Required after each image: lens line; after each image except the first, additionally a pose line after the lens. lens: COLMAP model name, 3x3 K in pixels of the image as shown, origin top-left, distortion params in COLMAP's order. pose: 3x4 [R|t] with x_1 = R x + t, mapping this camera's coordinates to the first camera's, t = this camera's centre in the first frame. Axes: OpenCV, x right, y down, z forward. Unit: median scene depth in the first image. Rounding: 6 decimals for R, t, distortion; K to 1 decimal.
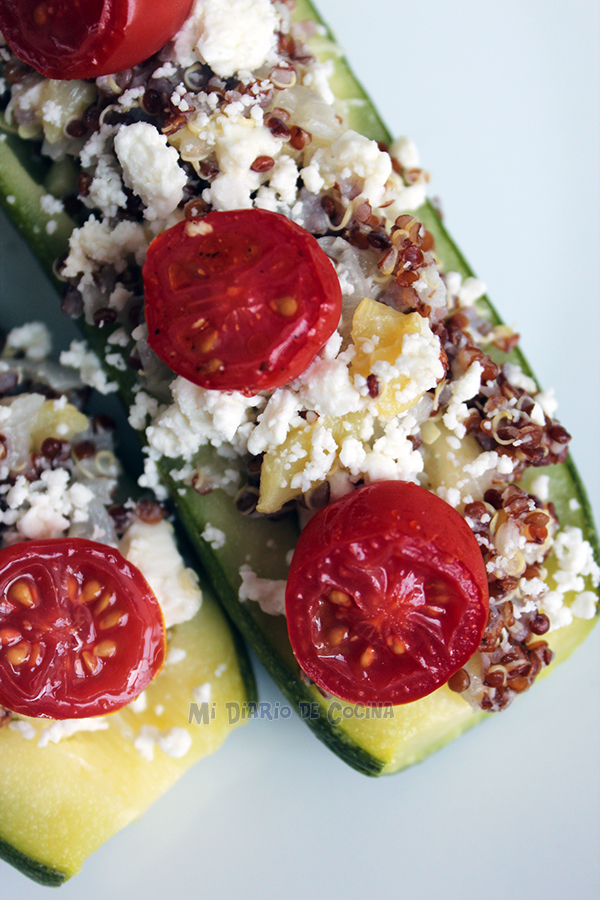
lens RADIAL K [[1600.0, 0, 440.4], [0, 1600.0, 539.9], [0, 0, 1]] dist [-0.032728, 0.105271]
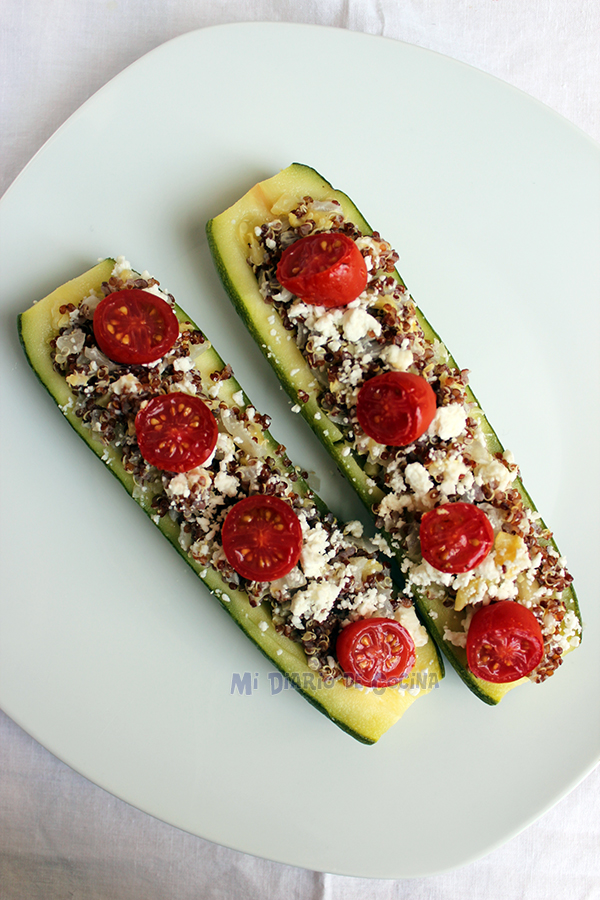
lens RADIAL K [[1285.2, 0, 354.3], [0, 1285.2, 496.9], [0, 0, 1]] dist [-0.070910, 0.038389]
pose [[0.999122, 0.016667, 0.038442, -0.356790], [-0.022610, 0.986896, 0.159768, -0.523338], [-0.035275, -0.160497, 0.986406, -1.011534]]
